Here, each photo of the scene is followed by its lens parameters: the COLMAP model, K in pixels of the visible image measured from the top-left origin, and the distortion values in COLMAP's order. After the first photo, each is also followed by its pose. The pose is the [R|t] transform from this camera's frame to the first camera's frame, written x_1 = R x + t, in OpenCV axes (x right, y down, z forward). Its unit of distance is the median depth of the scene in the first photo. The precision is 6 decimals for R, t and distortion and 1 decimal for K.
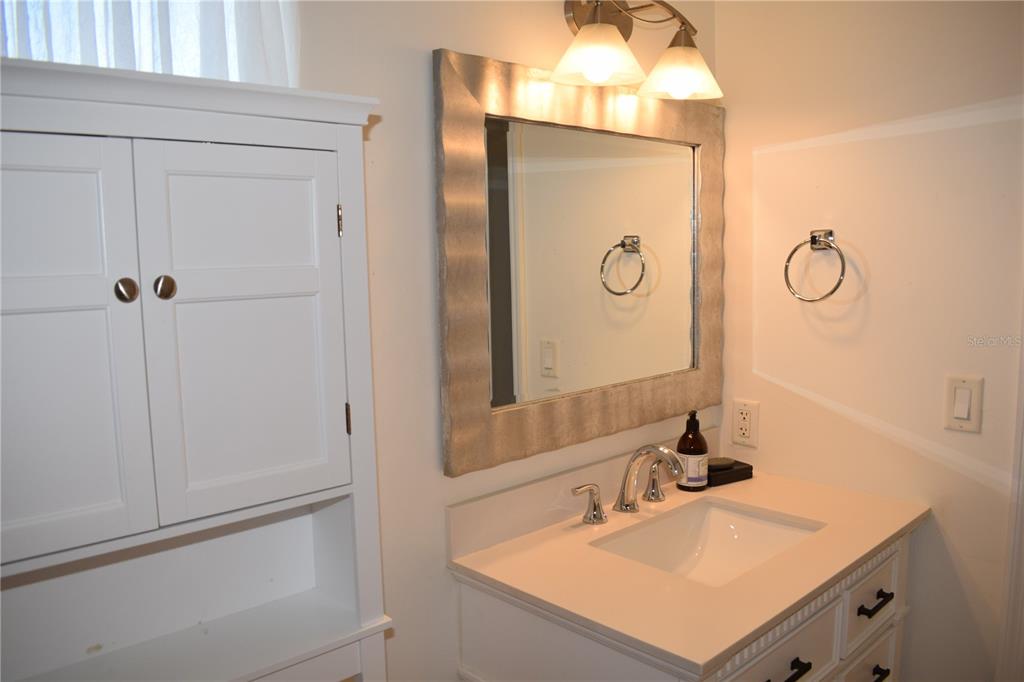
lens RADIAL K [[826.3, 0, 511.4], [0, 826.3, 346.9], [0, 0, 1]] dist [-0.088200, 0.001920]
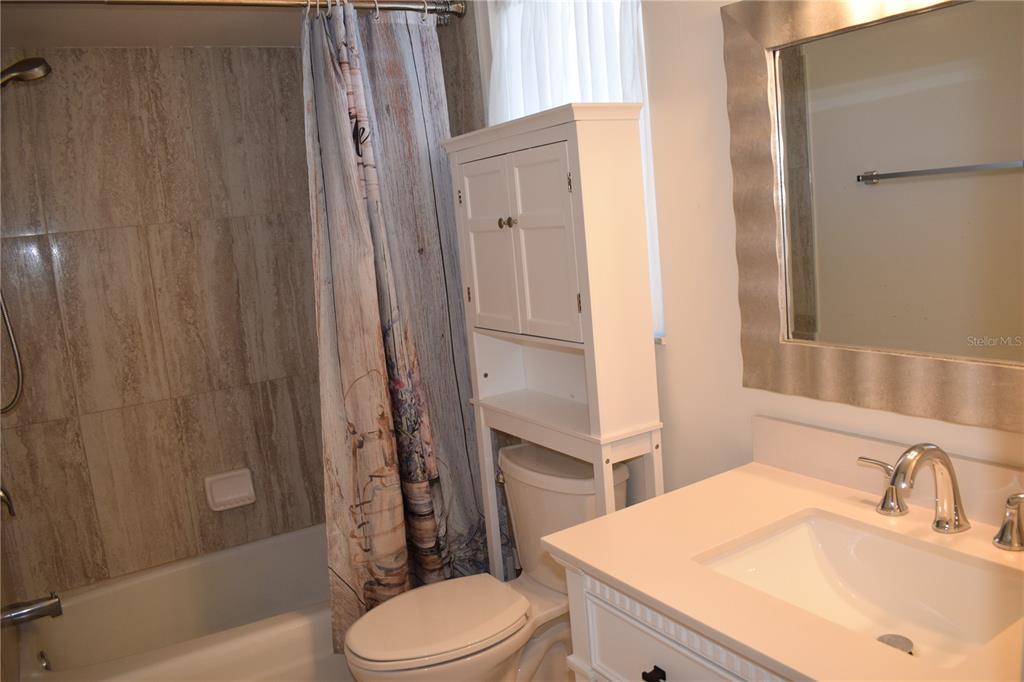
lens RADIAL K [[826.3, 0, 511.4], [0, 826.3, 346.9], [0, 0, 1]] dist [-0.088200, 0.001920]
pose [[-0.226496, 0.183928, -0.956488, 1.073899], [-0.023908, 0.980663, 0.194238, -0.108098], [0.973719, 0.066862, -0.217719, 0.933229]]
